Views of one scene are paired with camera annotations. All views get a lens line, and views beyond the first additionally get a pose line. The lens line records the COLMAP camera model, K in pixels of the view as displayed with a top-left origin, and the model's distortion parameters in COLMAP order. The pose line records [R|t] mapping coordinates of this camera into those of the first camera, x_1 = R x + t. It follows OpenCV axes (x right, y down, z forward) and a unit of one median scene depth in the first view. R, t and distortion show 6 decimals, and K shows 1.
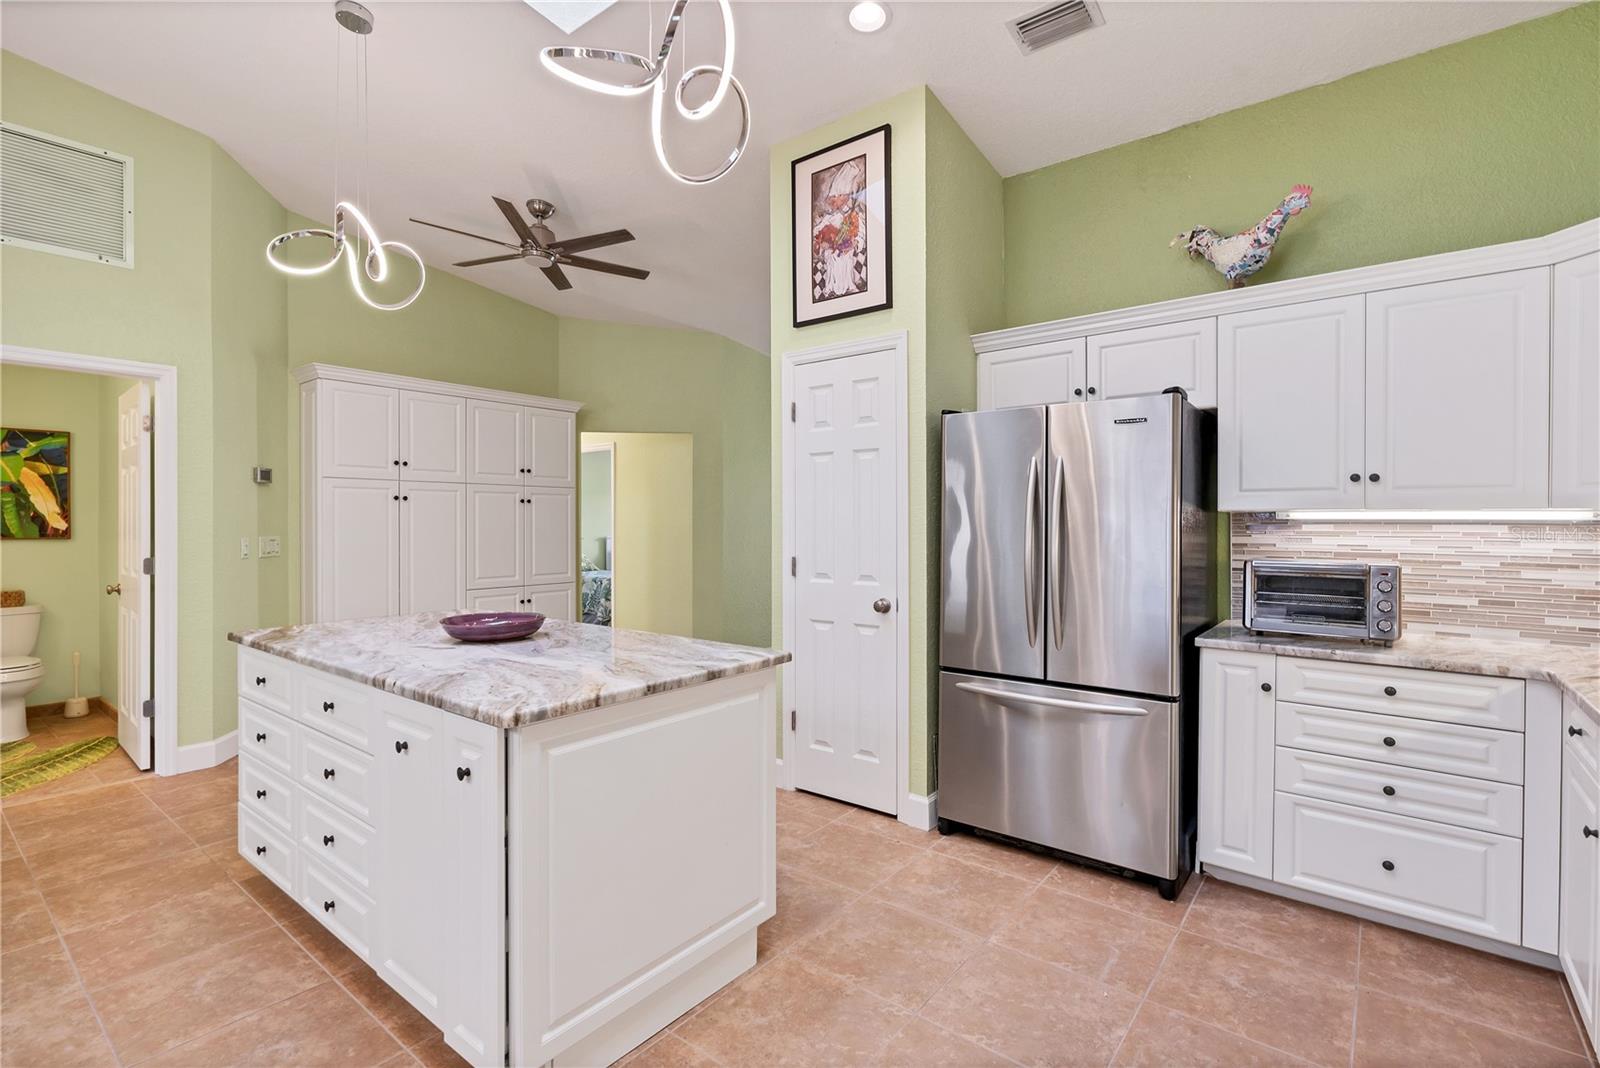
lens RADIAL K [[744.7, 0, 781.8], [0, 744.7, 513.0], [0, 0, 1]] dist [-0.007978, 0.003141]
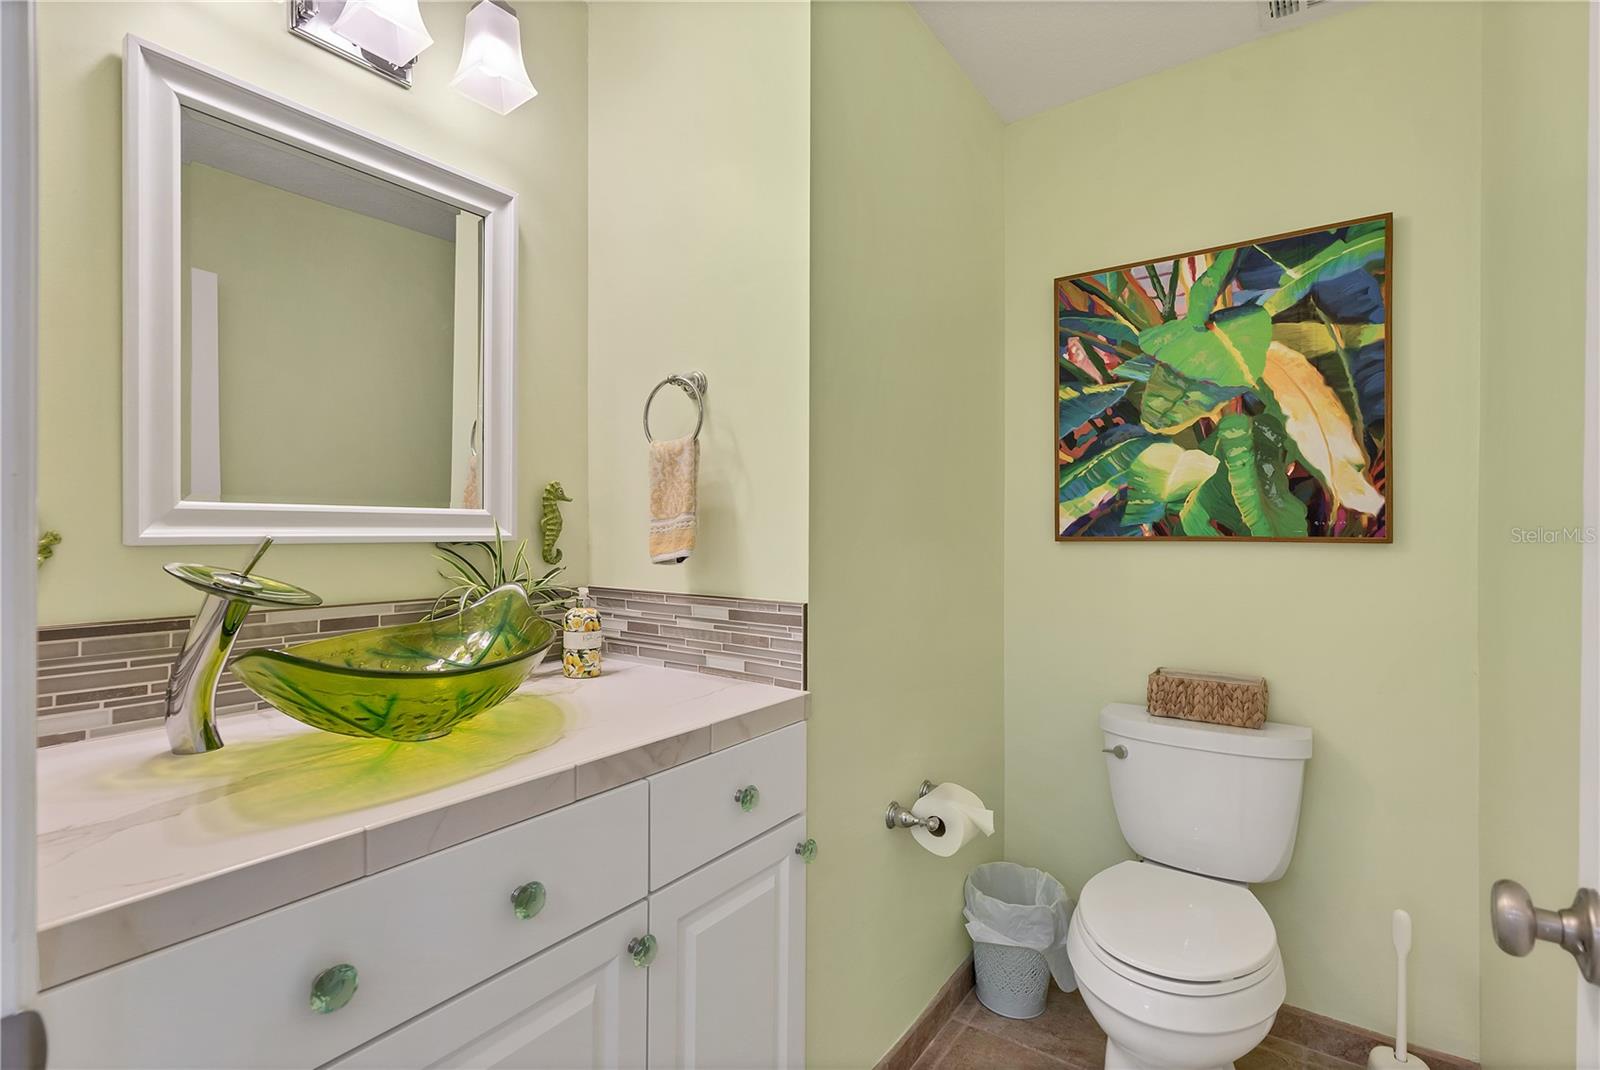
lens RADIAL K [[744.7, 0, 793.4], [0, 744.7, 544.4], [0, 0, 1]] dist [-0.007978, 0.003141]
pose [[0.059880, 0.010480, -0.998151, -0.666301], [0.005949, 0.999923, 0.010856, 0.031185], [0.998188, -0.006588, 0.059813, 0.735433]]
